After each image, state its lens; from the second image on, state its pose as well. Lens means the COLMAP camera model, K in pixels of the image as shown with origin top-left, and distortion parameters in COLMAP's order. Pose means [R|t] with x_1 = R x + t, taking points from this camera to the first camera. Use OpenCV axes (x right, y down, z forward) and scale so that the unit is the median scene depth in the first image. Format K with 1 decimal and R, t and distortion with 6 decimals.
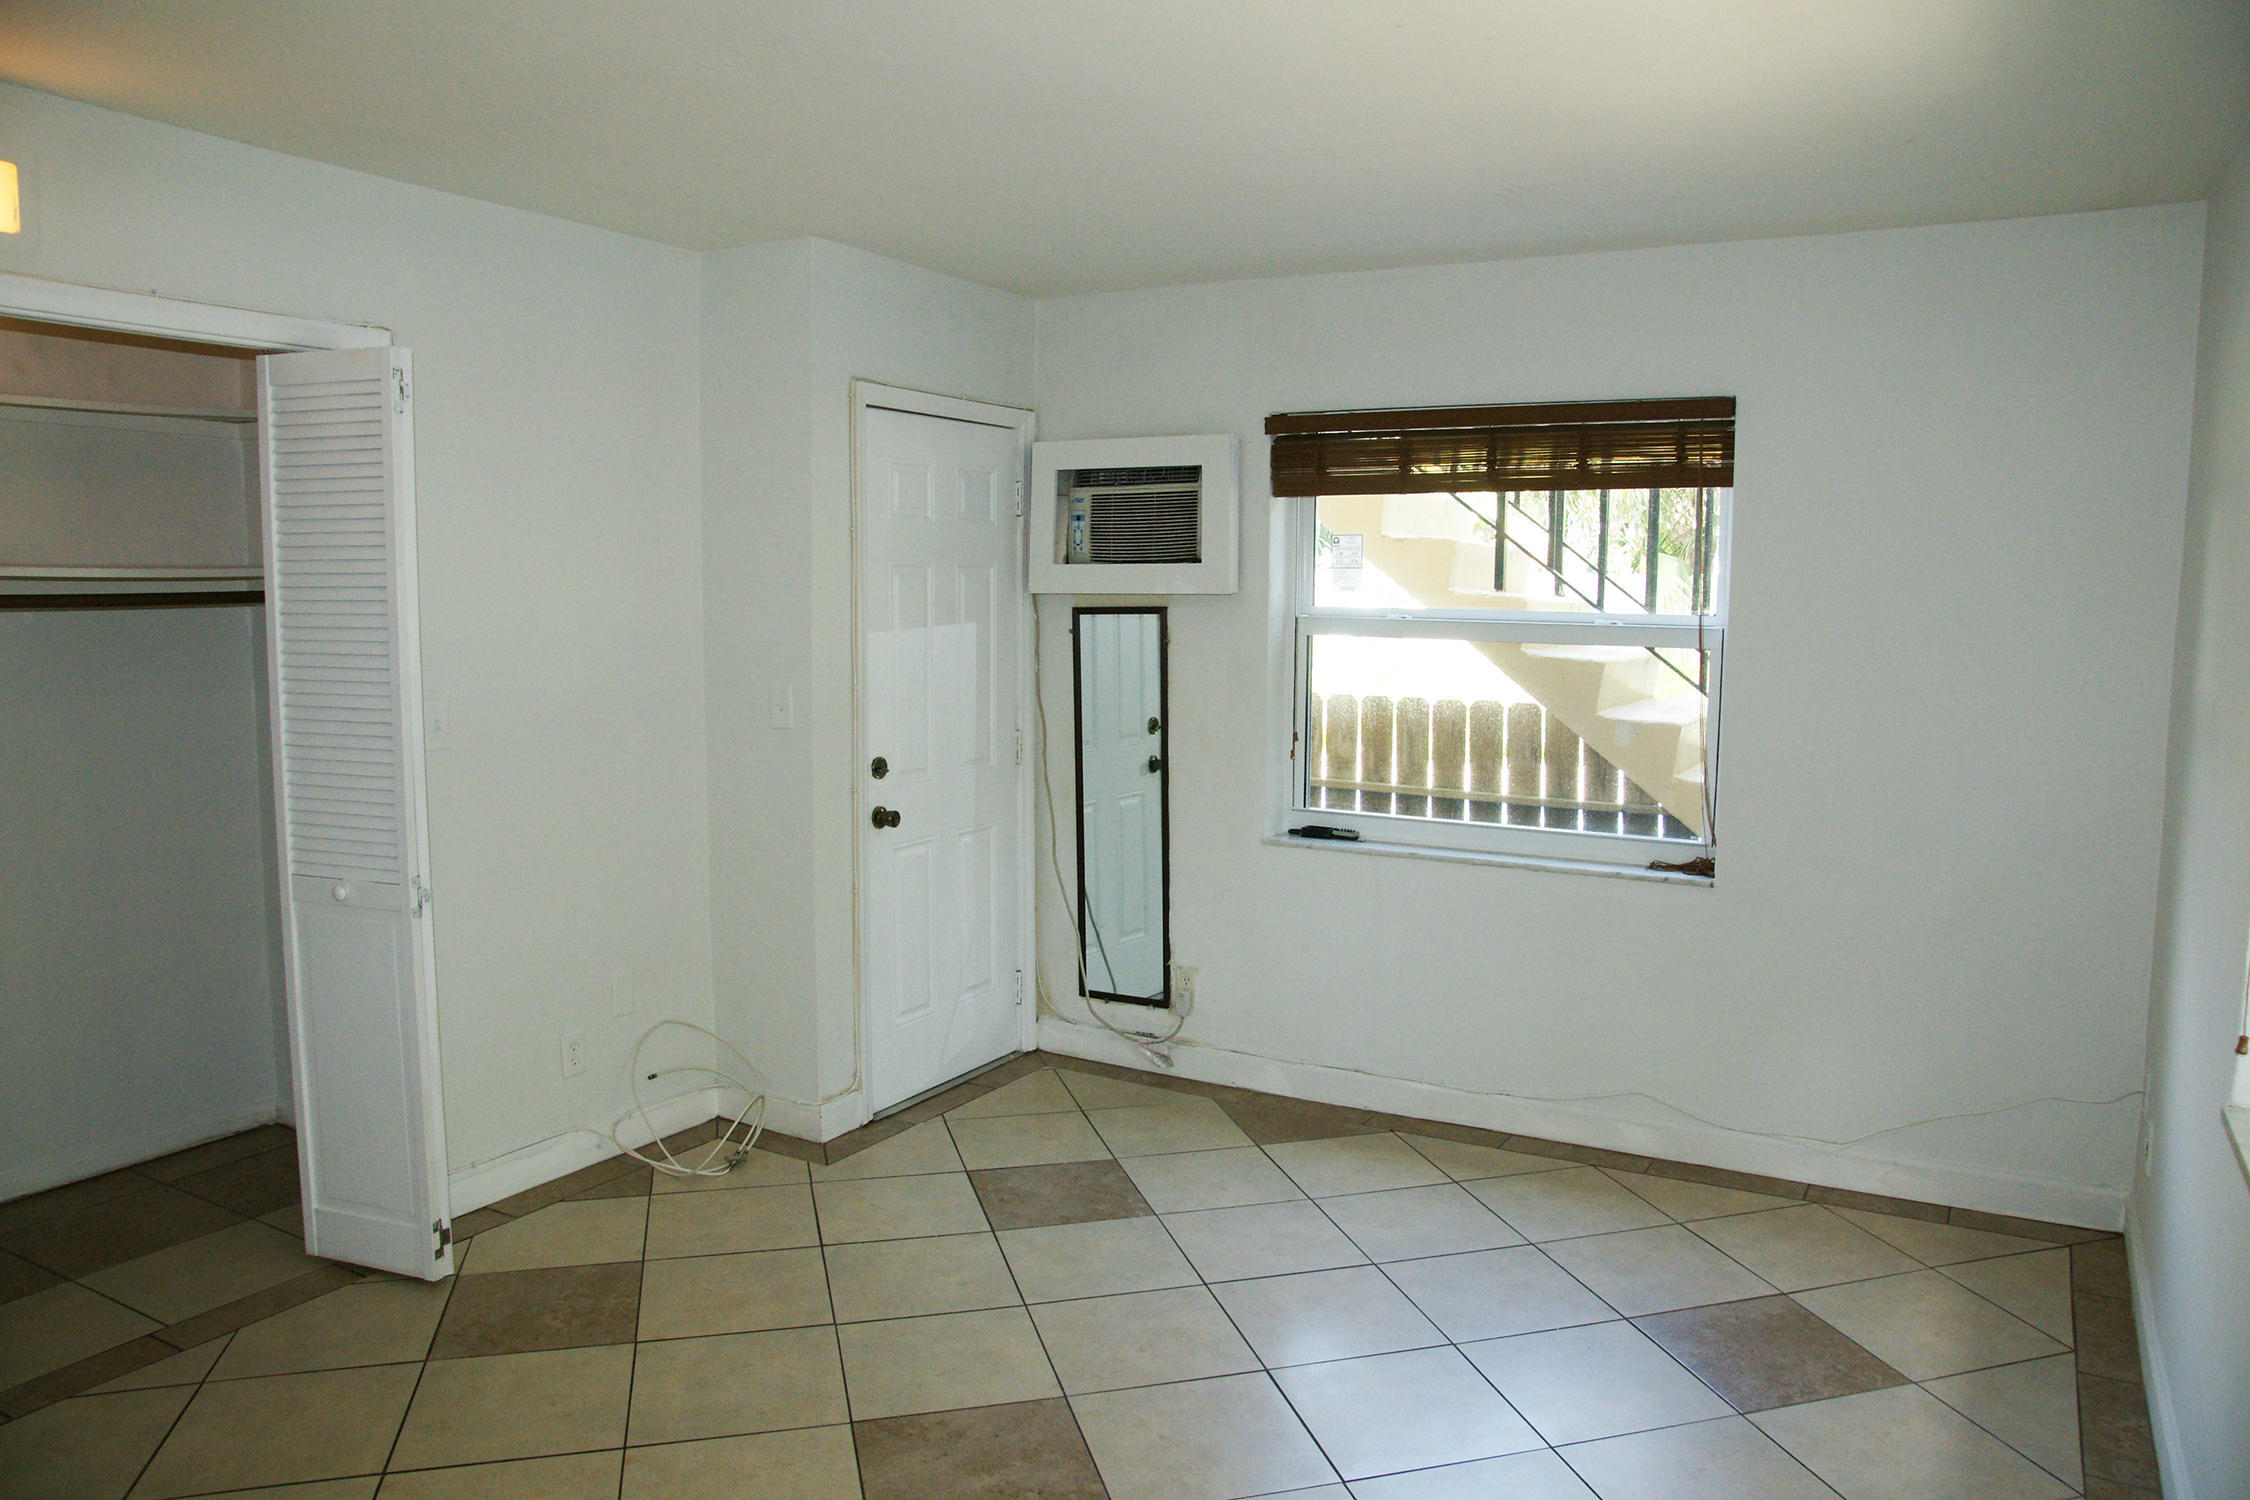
lens RADIAL K [[1573.2, 0, 1150.7], [0, 1573.2, 756.9], [0, 0, 1]] dist [-0.146900, 0.108799]
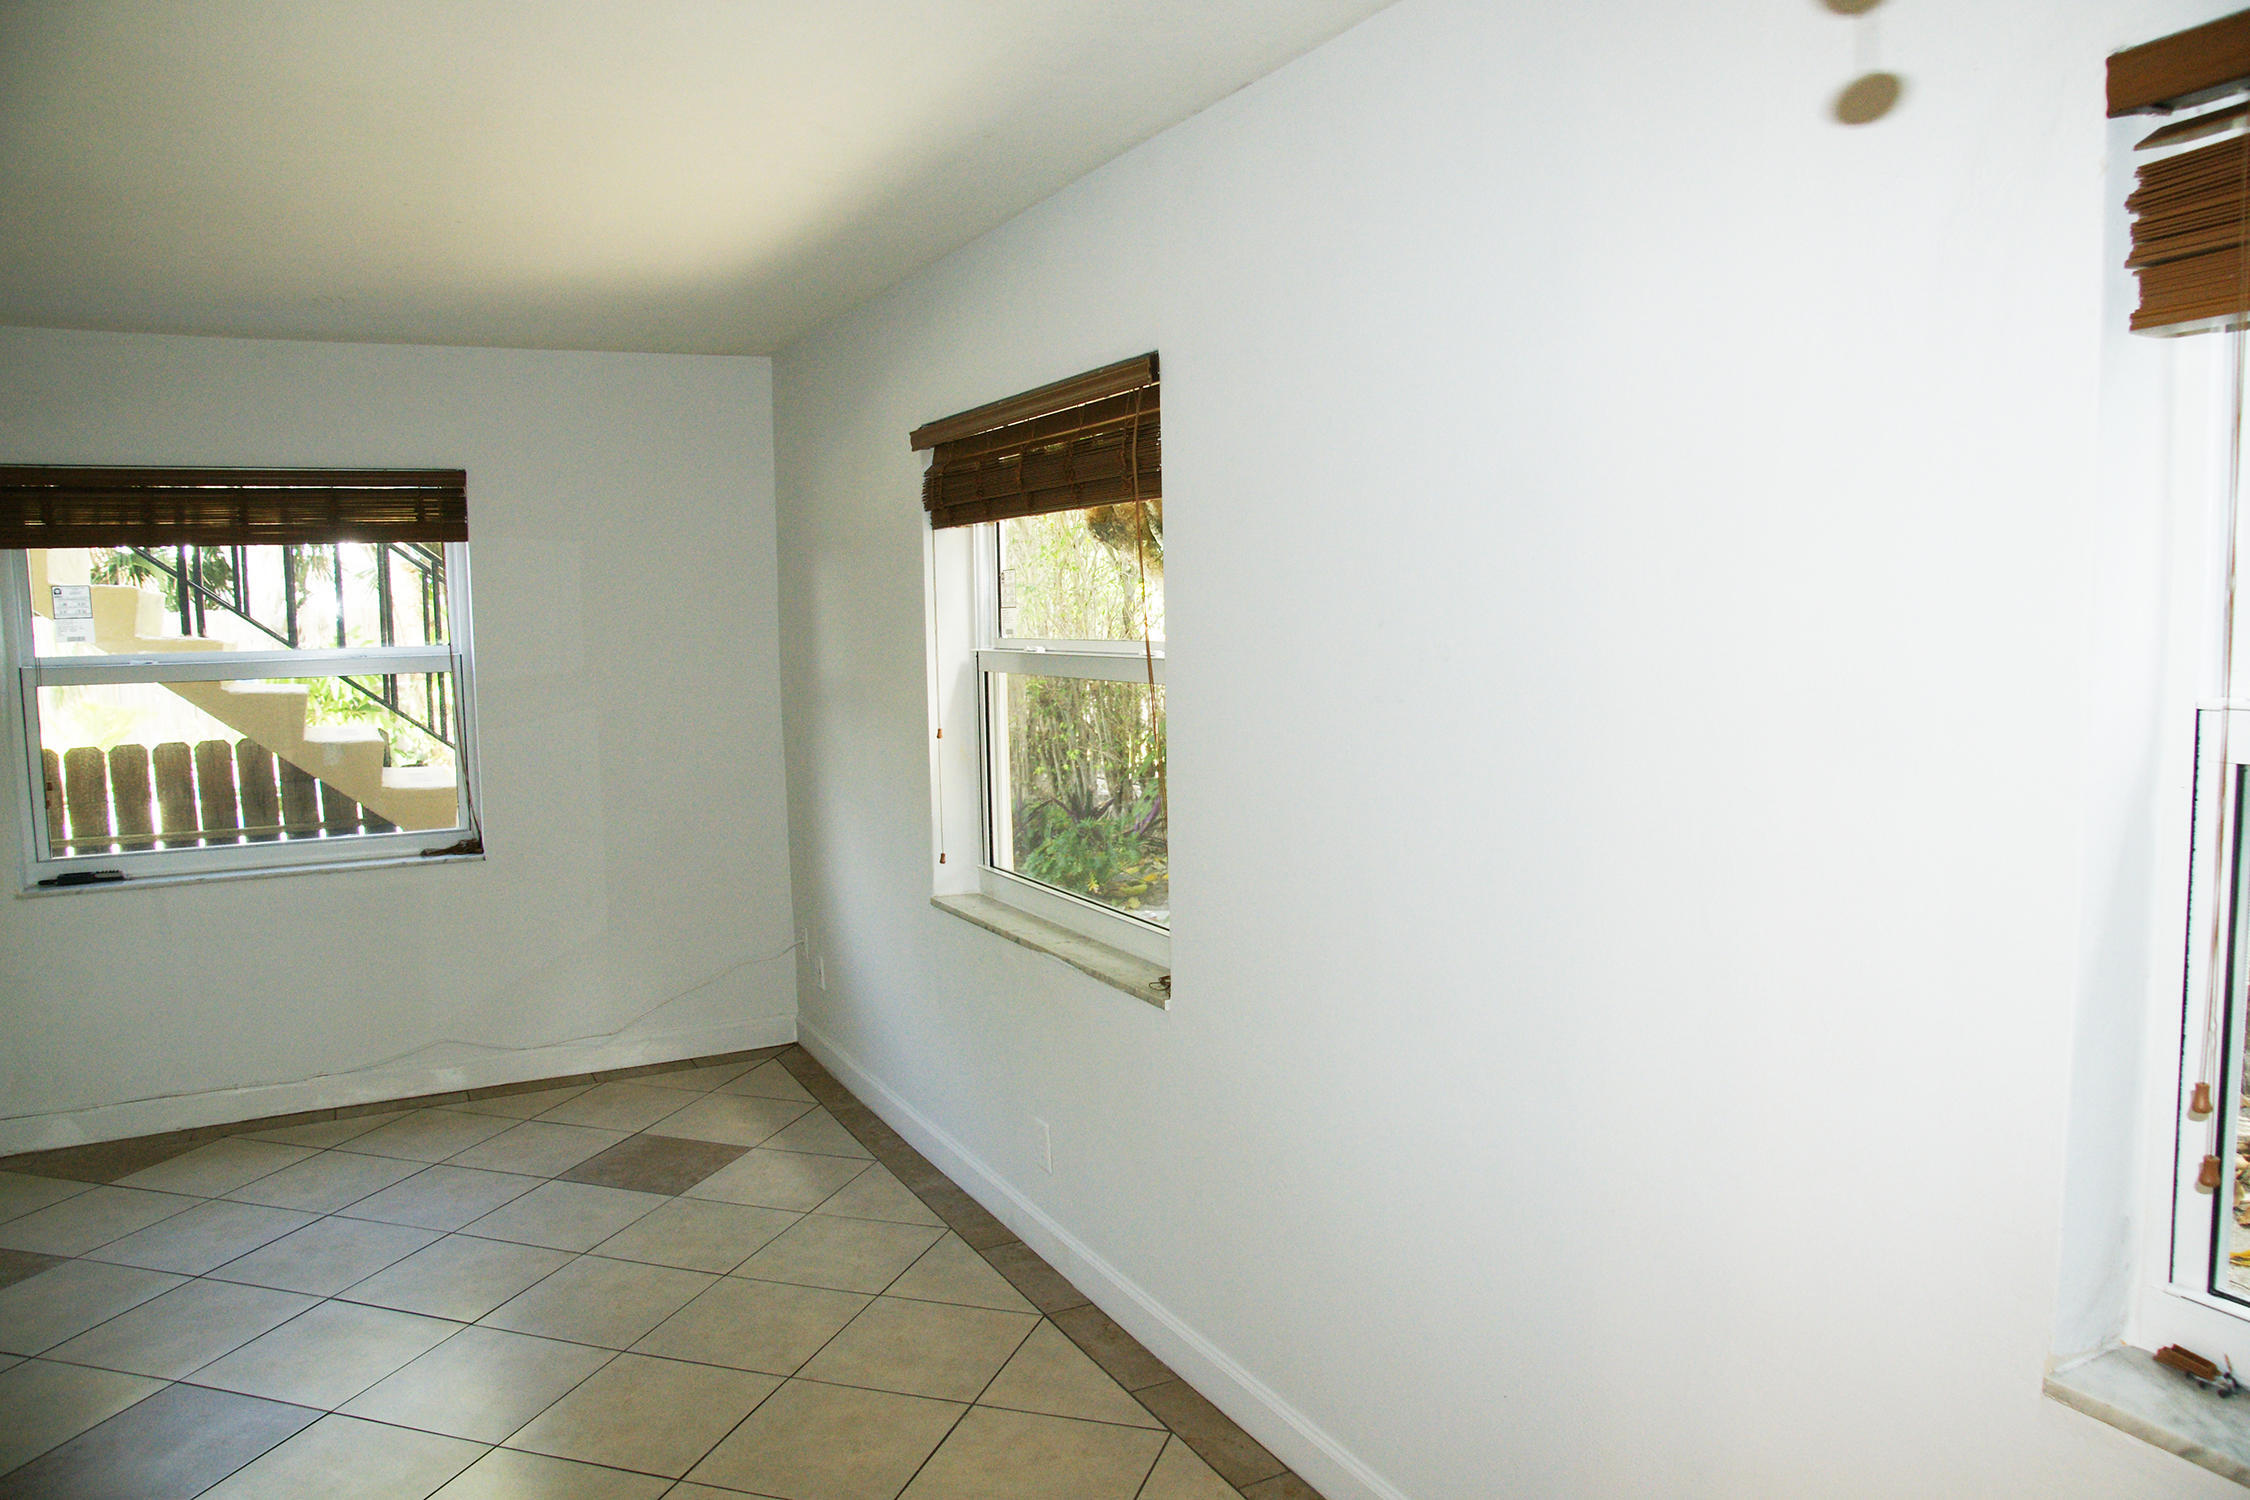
lens RADIAL K [[1573.2, 0, 1150.7], [0, 1573.2, 756.9], [0, 0, 1]] dist [-0.146900, 0.108799]
pose [[0.531704, -0.100721, 0.840920, -0.369197], [0.114824, 0.992309, 0.046251, 0.005417], [-0.839111, 0.071966, 0.539179, -0.123469]]
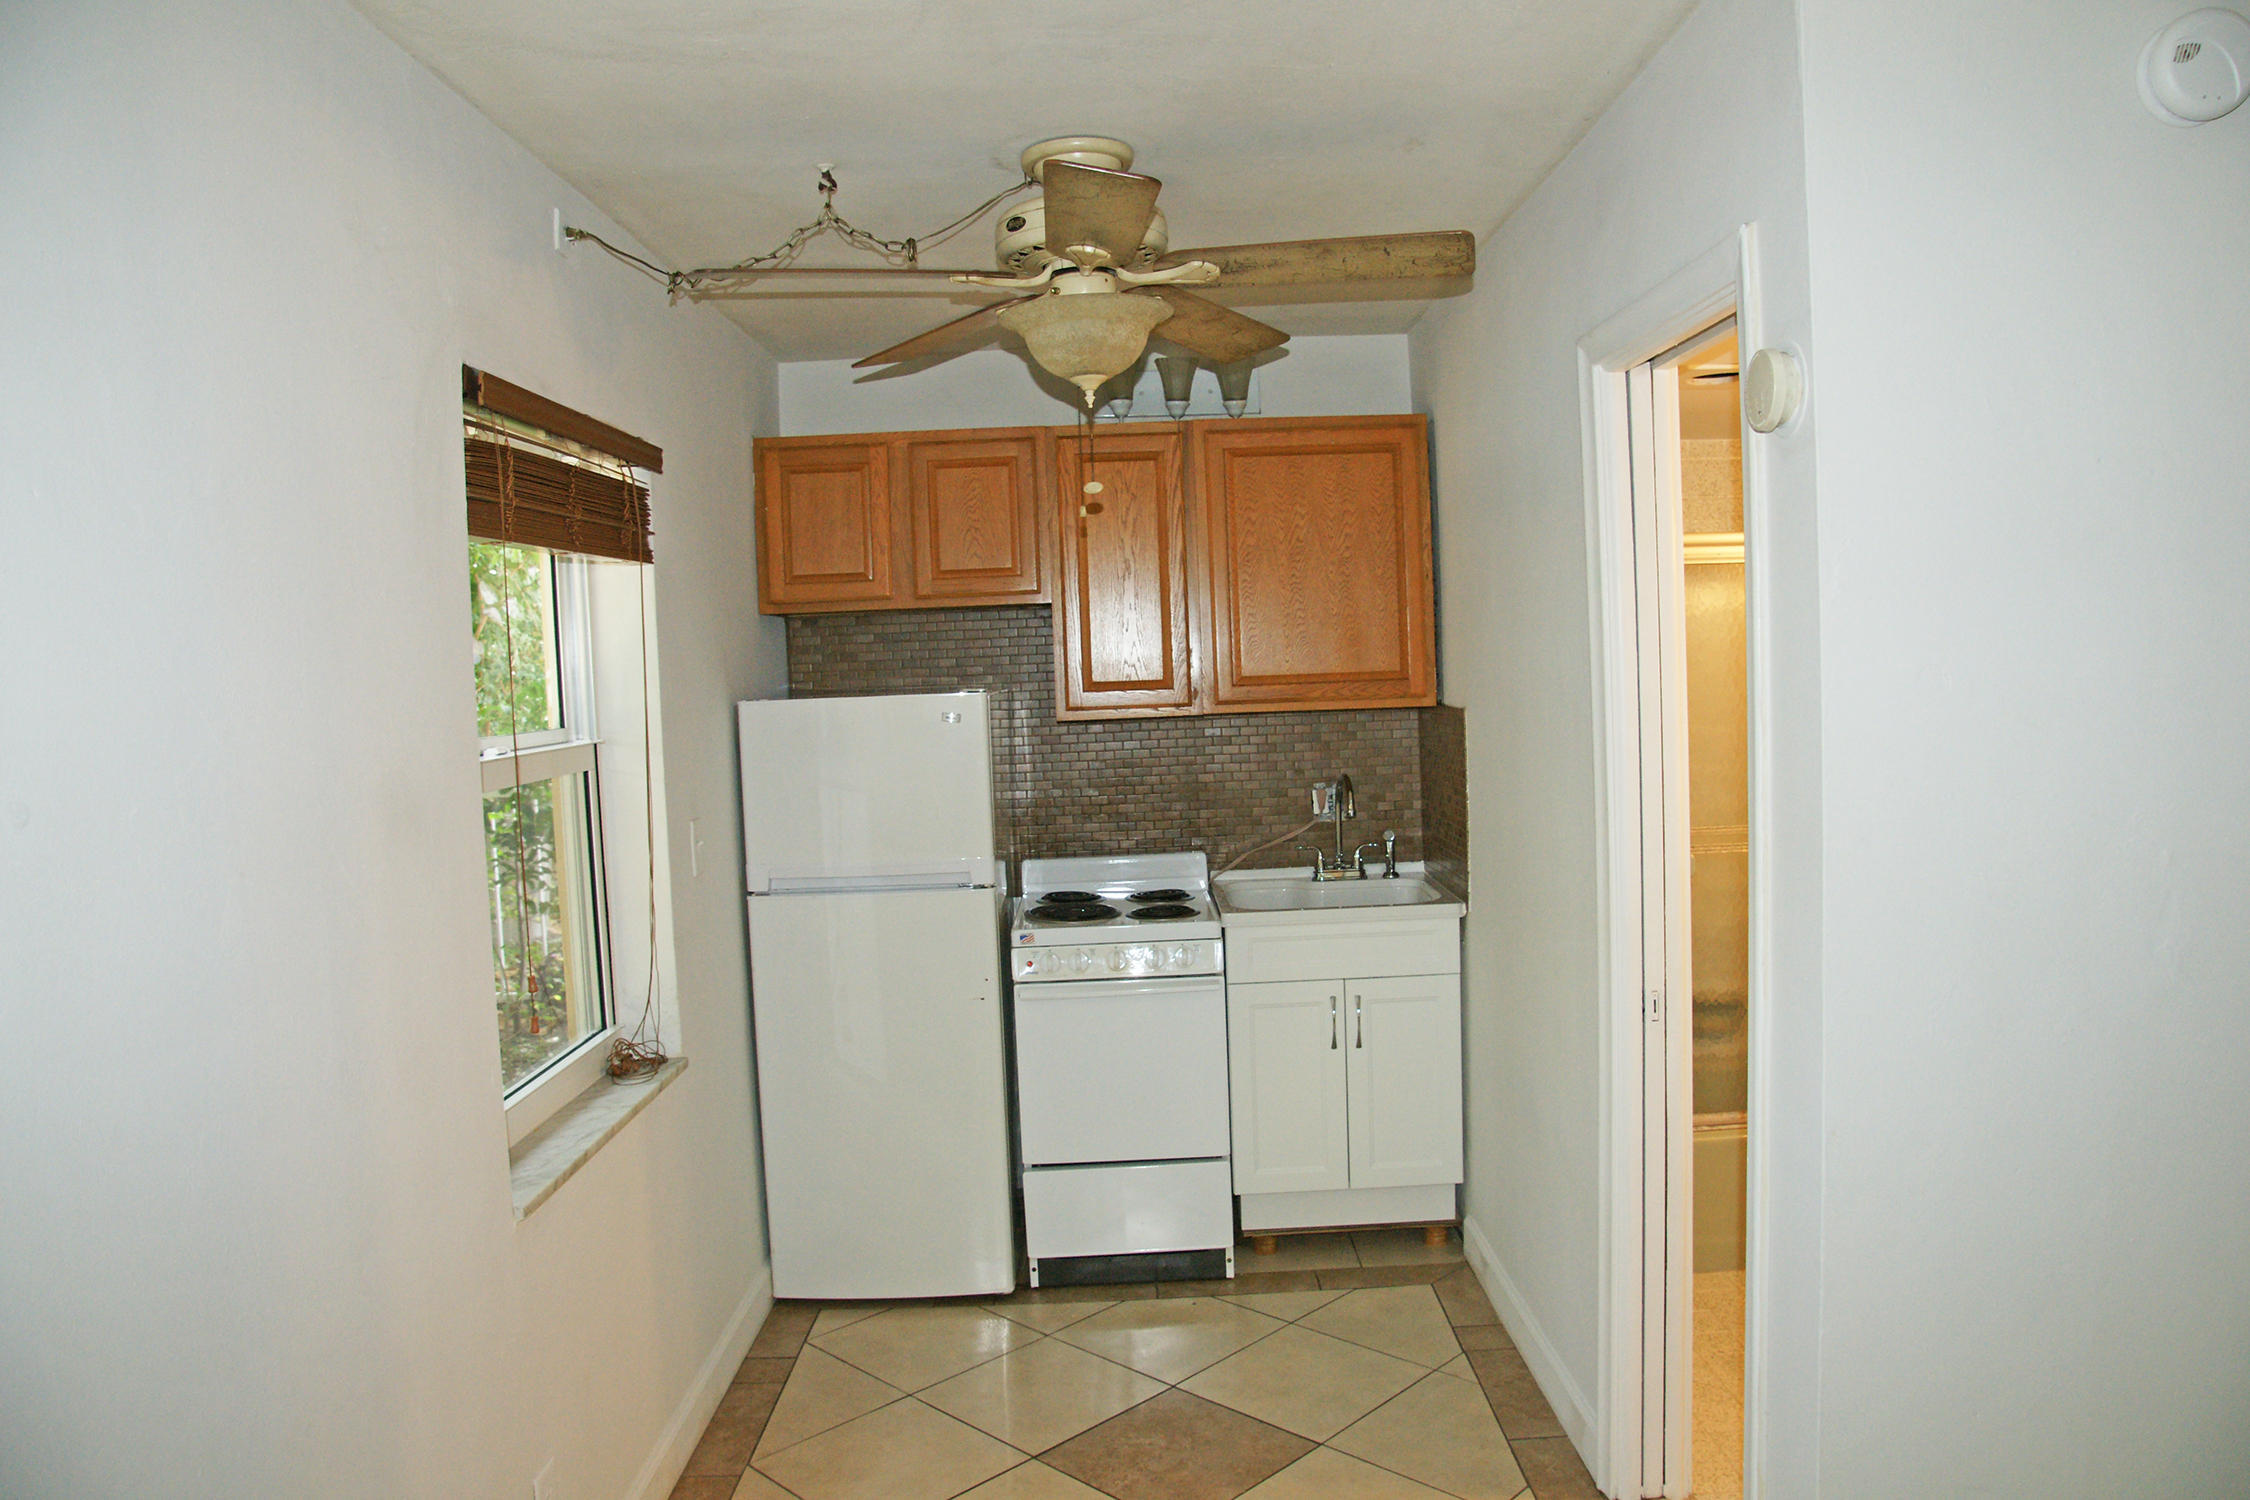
lens RADIAL K [[1573.2, 0, 1150.7], [0, 1573.2, 756.9], [0, 0, 1]] dist [-0.146900, 0.108799]
pose [[-0.859322, 0.057337, -0.508210, 0.096154], [-0.024307, 0.987994, 0.152568, -0.058309], [0.510857, 0.143458, -0.847612, 0.452339]]
